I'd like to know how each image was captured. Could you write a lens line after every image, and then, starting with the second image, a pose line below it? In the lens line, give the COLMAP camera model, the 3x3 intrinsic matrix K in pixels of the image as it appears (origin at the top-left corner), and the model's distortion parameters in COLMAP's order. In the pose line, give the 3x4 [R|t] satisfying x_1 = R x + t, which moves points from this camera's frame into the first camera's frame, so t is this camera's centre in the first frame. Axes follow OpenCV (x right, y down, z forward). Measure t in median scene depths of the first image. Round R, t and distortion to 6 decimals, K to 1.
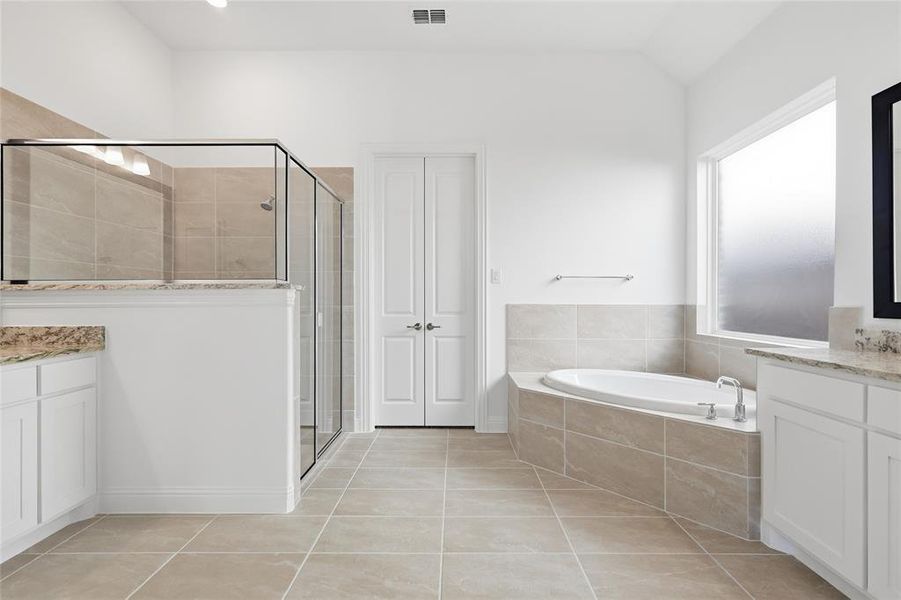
lens RADIAL K [[395.0, 0, 450.5], [0, 395.0, 300.0], [0, 0, 1]] dist [0.000459, 0.000097]
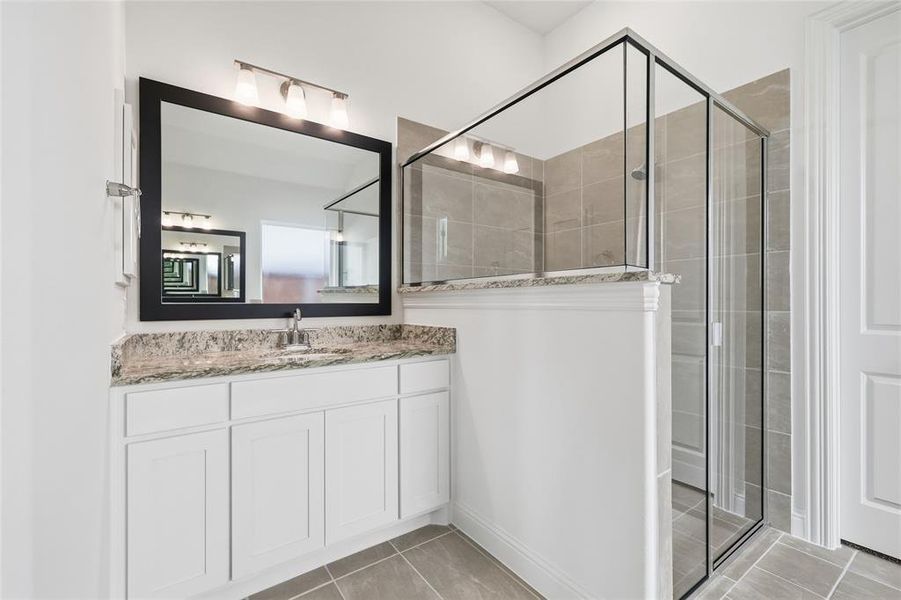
lens RADIAL K [[395.0, 0, 450.5], [0, 395.0, 300.0], [0, 0, 1]] dist [0.000459, 0.000097]
pose [[0.588389, -0.001791, -0.808576, -0.089542], [-0.001749, 0.999992, -0.003488, 0.001079], [0.808576, 0.003467, 0.588381, 0.334784]]
